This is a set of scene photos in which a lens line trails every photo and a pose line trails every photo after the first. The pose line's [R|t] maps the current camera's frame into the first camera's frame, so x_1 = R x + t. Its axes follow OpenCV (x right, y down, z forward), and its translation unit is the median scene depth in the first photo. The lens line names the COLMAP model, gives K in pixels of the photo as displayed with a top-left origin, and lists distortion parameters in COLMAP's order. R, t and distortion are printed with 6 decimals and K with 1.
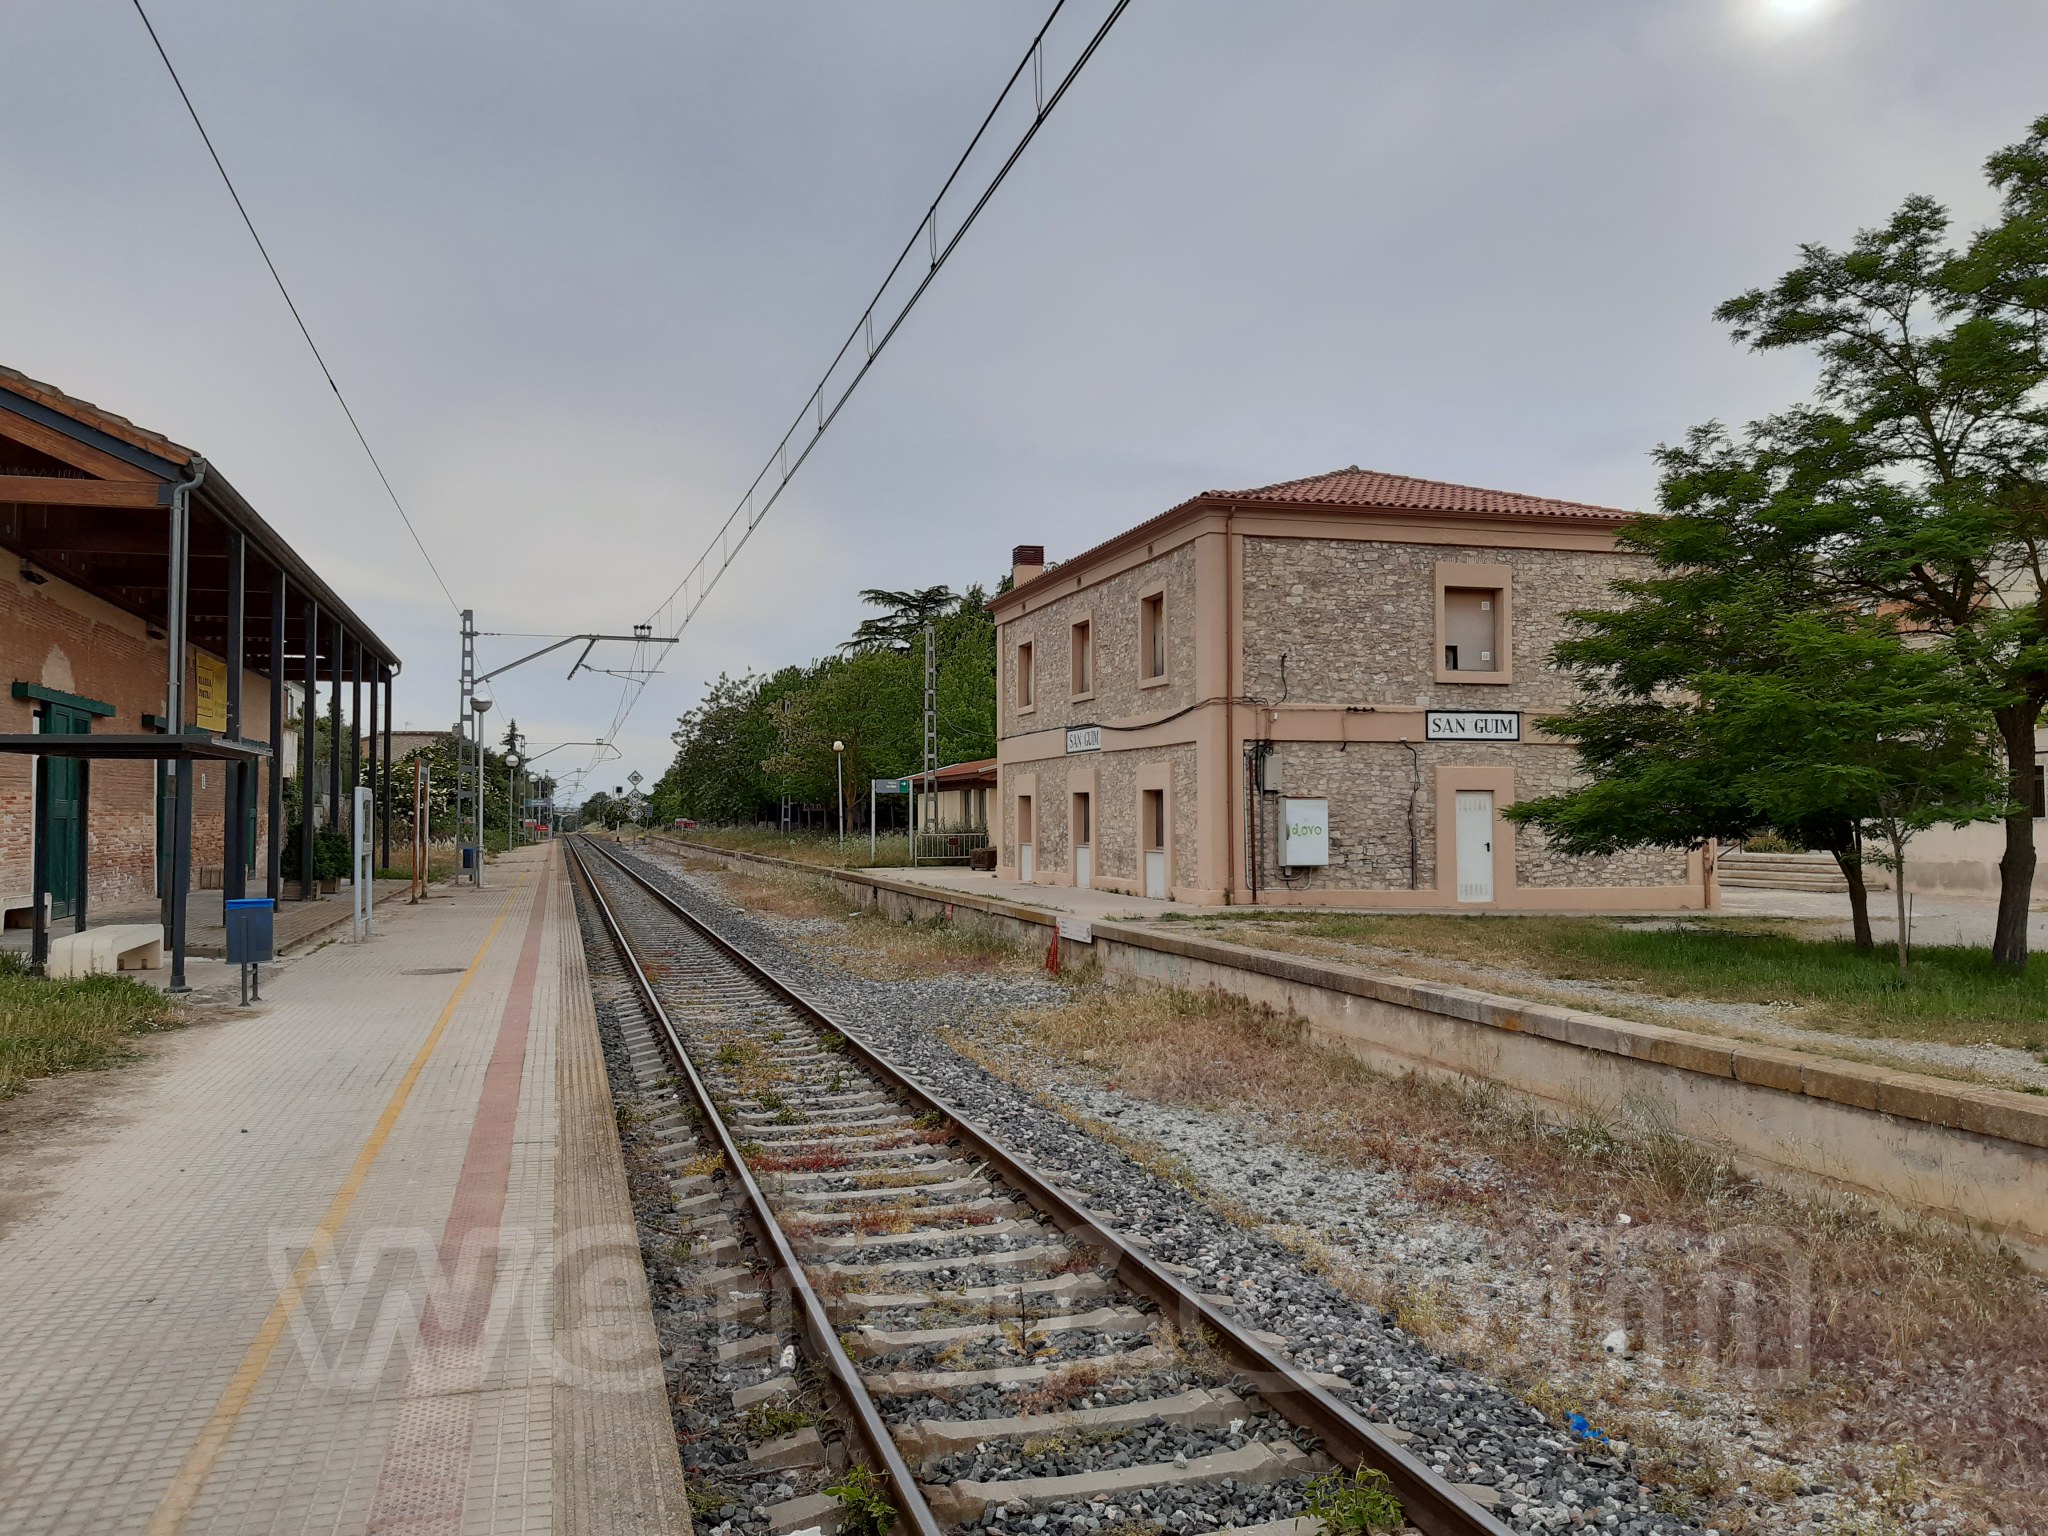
lens RADIAL K [[1579.2, 0, 1023.9], [0, 1579.2, 745.7], [0, 0, 1]] dist [0.106369, -0.197183]
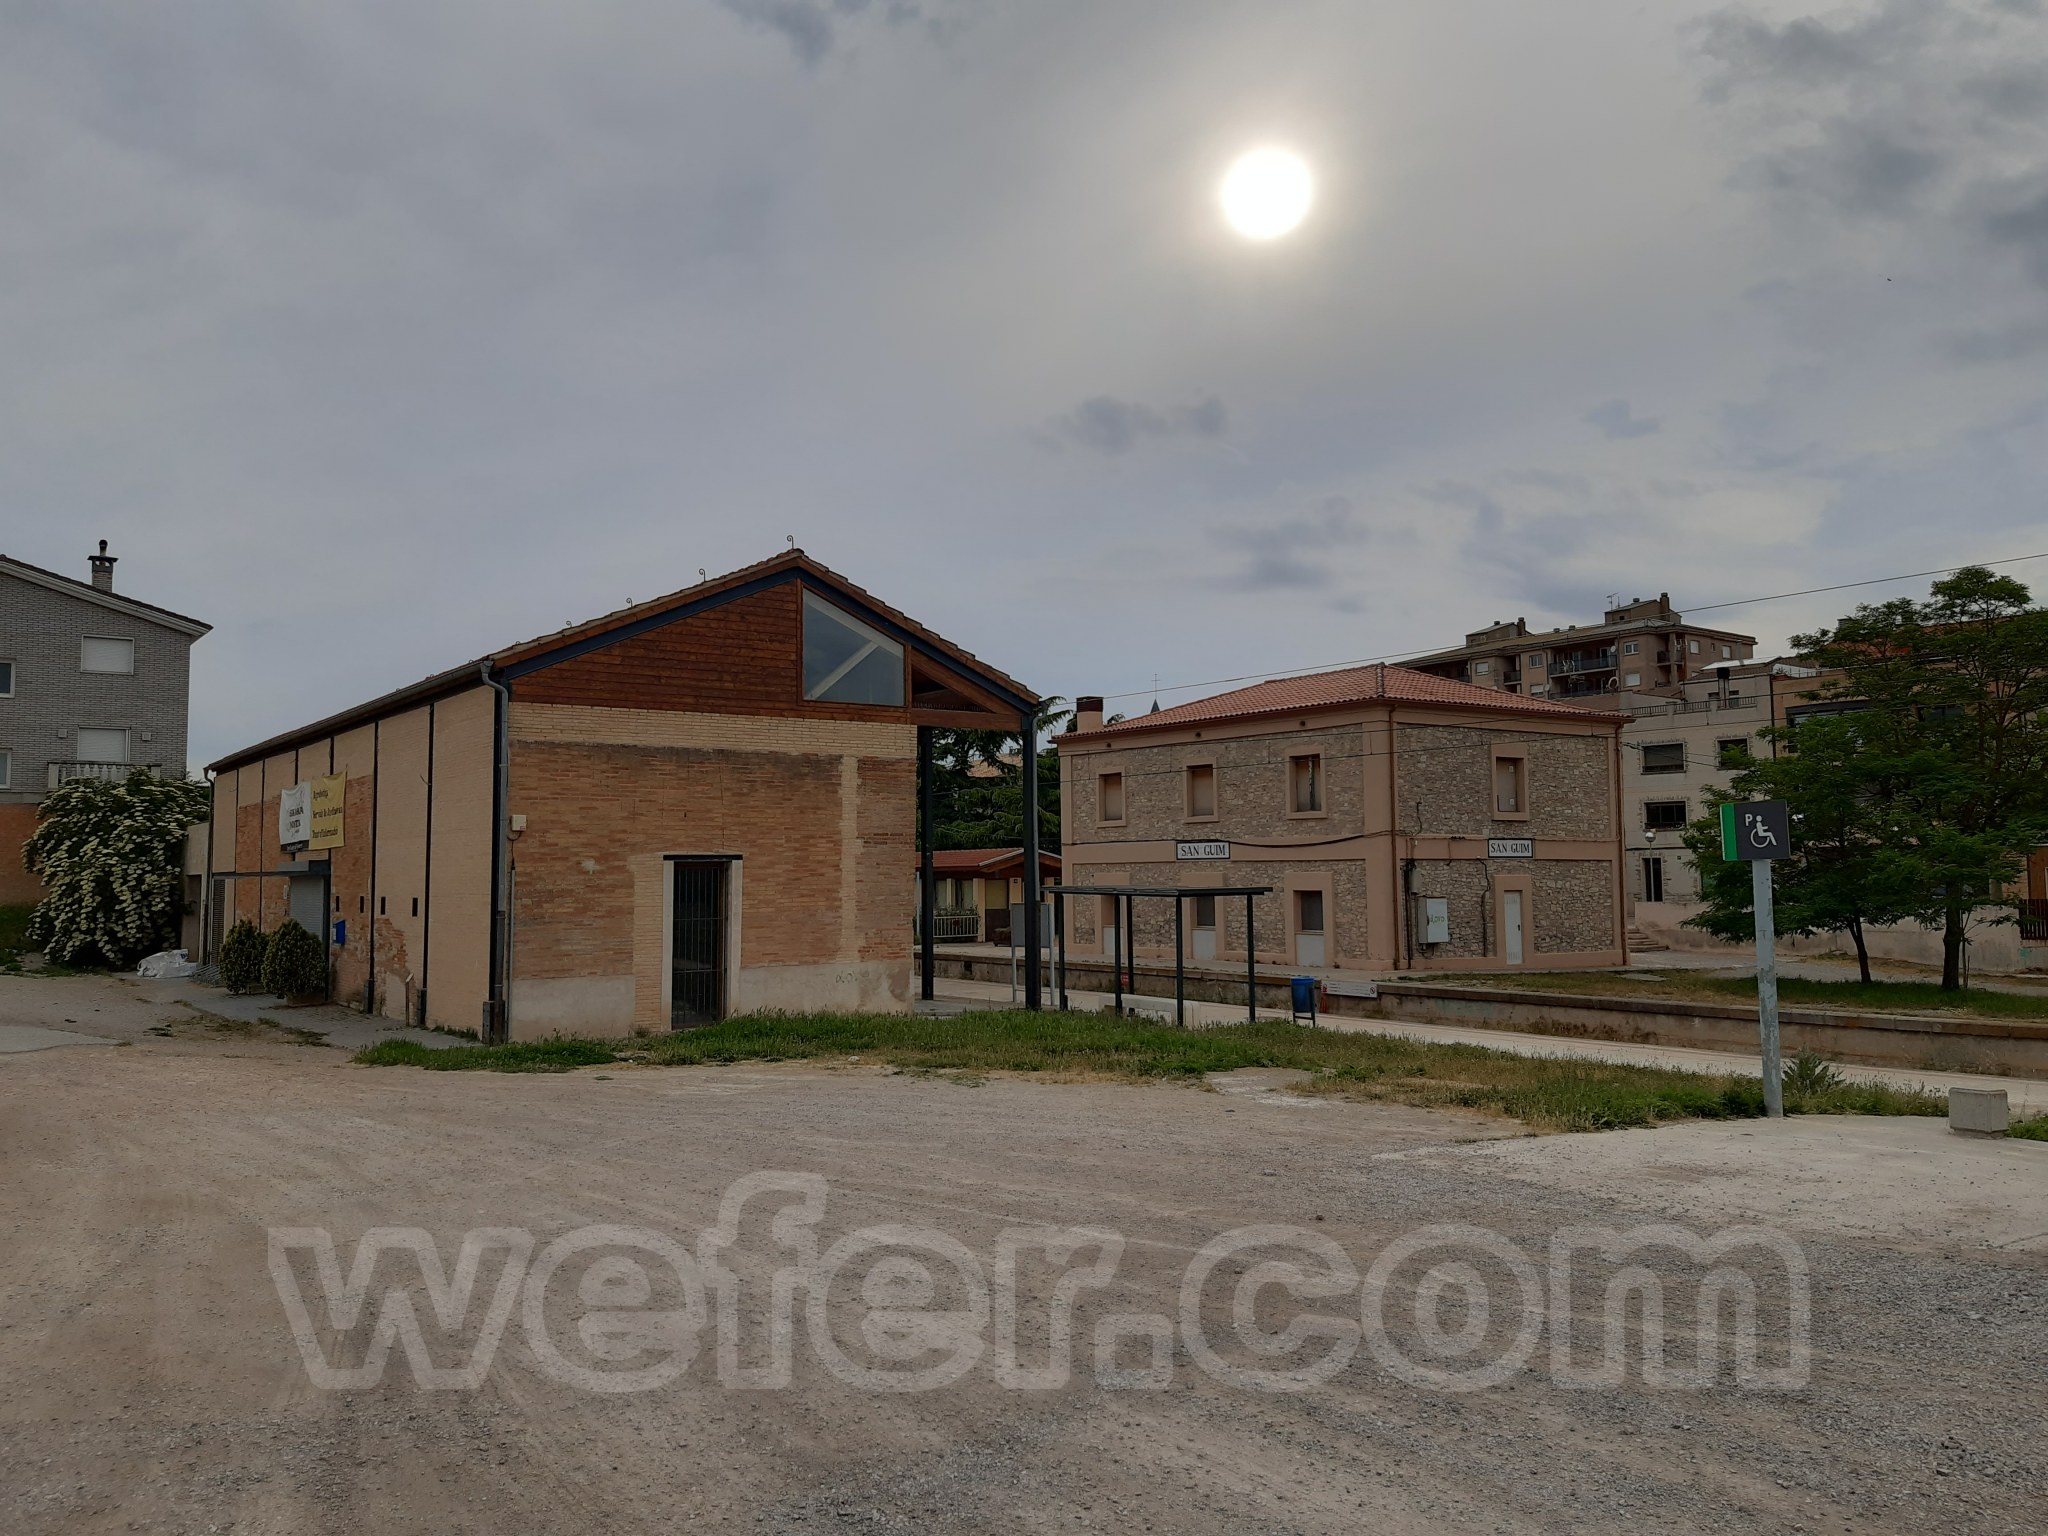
lens RADIAL K [[1586.3, 0, 1025.9], [0, 1586.3, 745.2], [0, 0, 1]] dist [0.081252, -0.150678]
pose [[0.945196, 0.020483, 0.325861, -0.668288], [-0.007384, 0.999116, -0.041384, -0.044960], [-0.326421, 0.036710, 0.944511, -0.303957]]
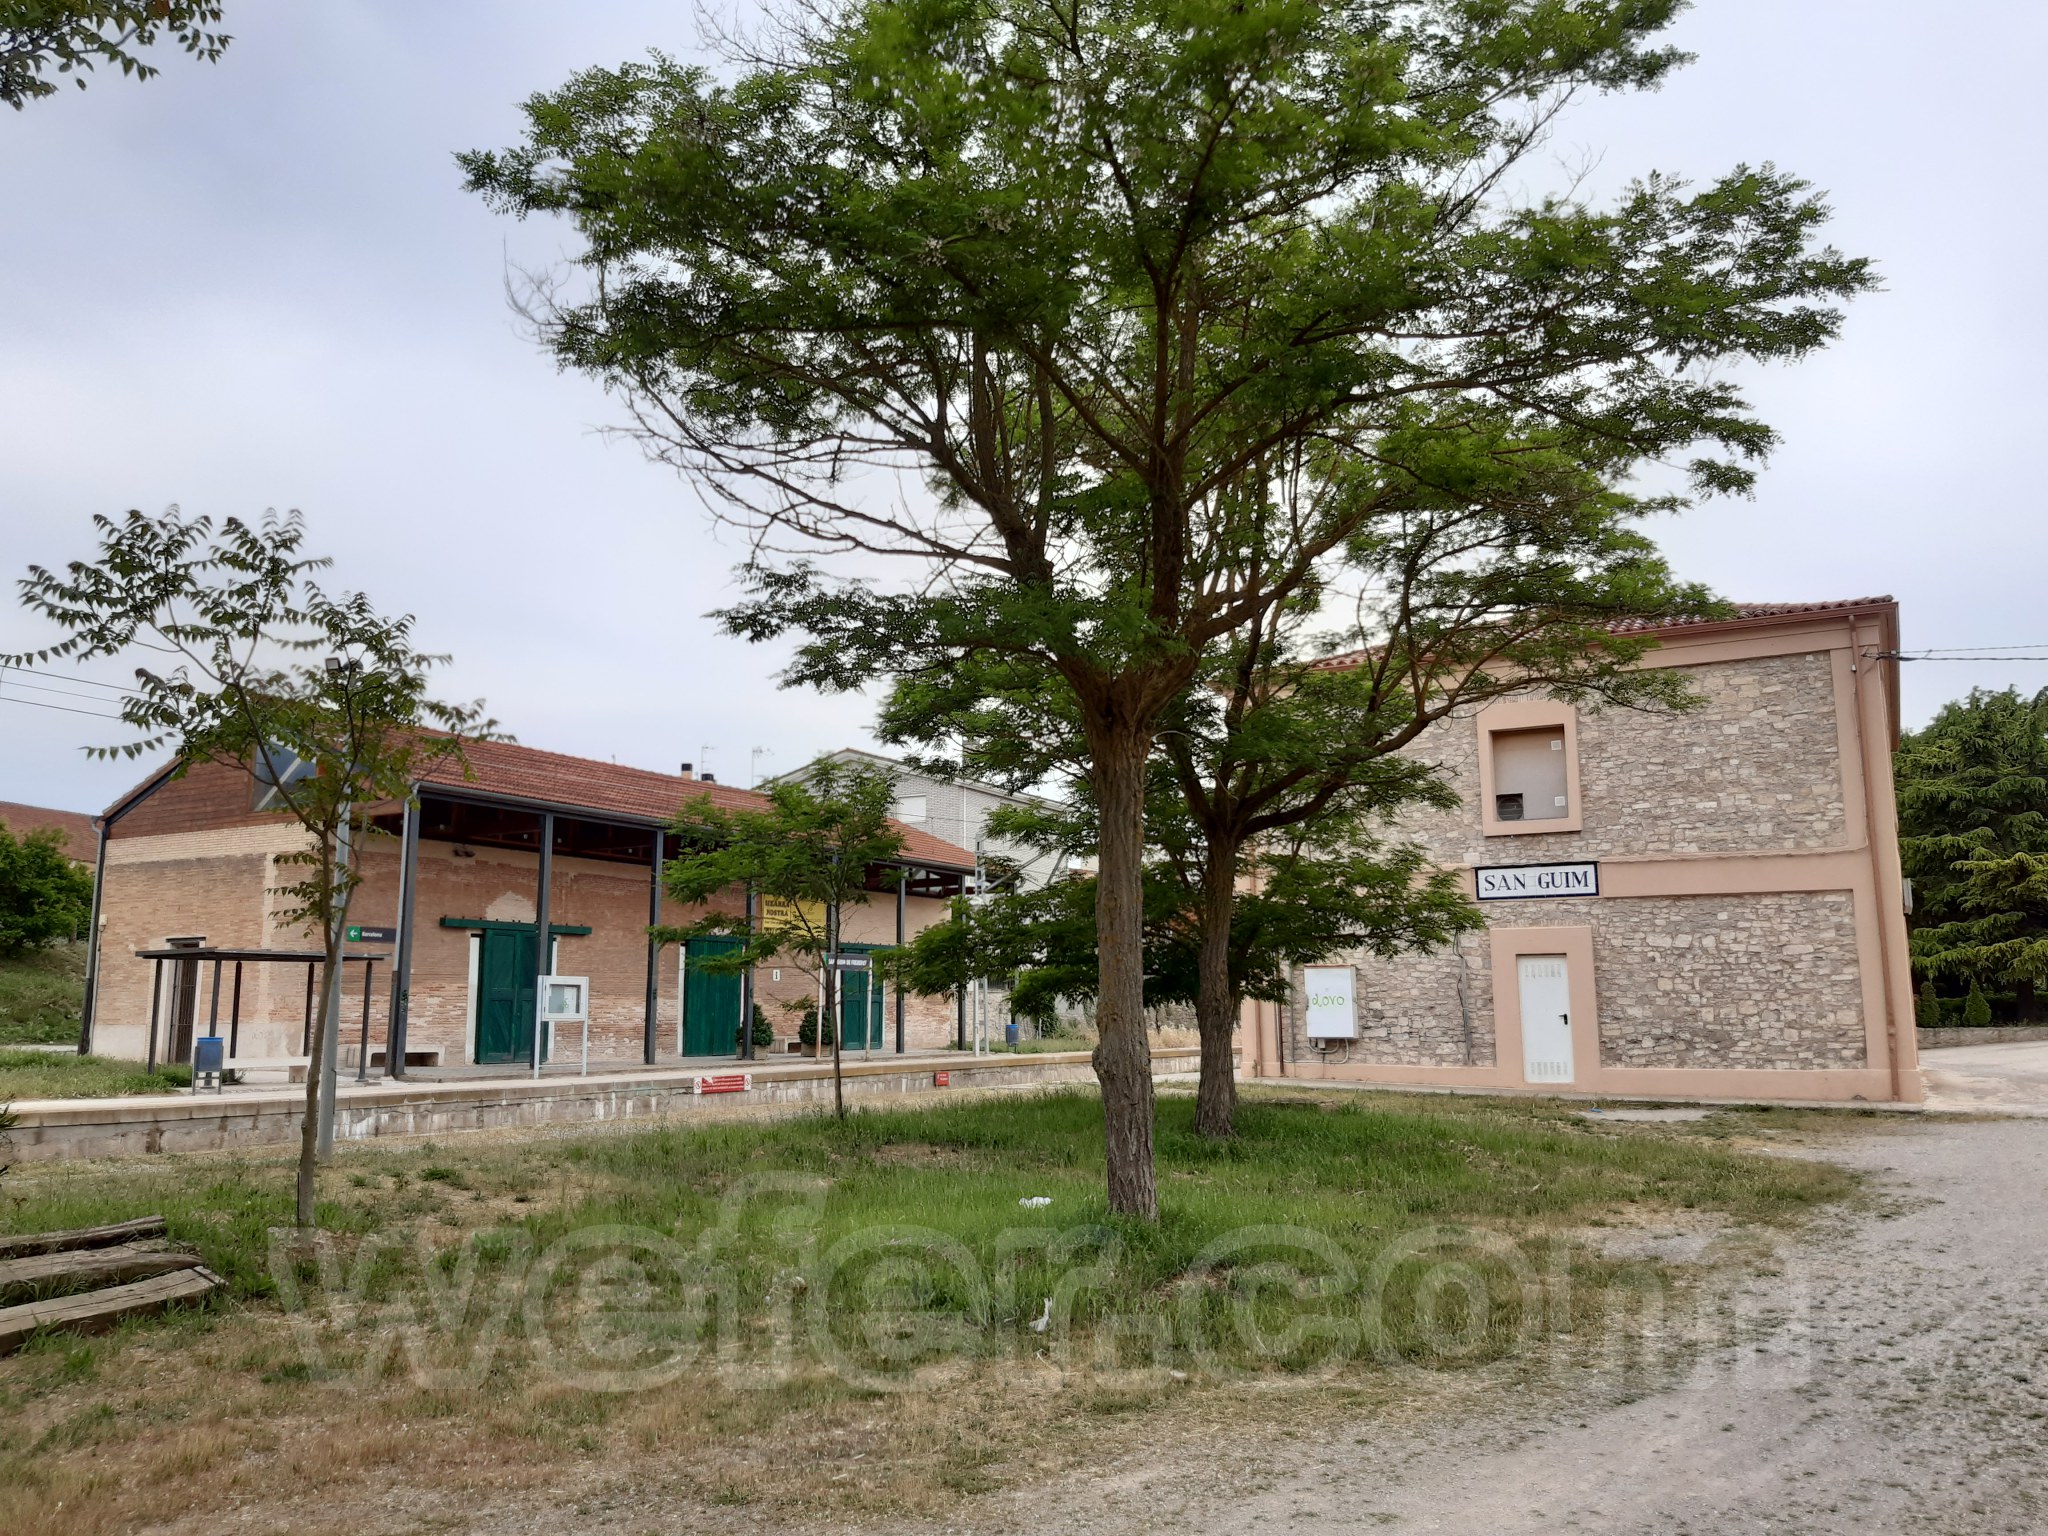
lens RADIAL K [[1586.3, 0, 1025.9], [0, 1586.3, 745.2], [0, 0, 1]] dist [0.081252, -0.150678]
pose [[0.713939, -0.122230, -0.689457, 0.714330], [0.037735, 0.989932, -0.136424, 0.023745], [0.699190, 0.071382, 0.711363, 0.159627]]
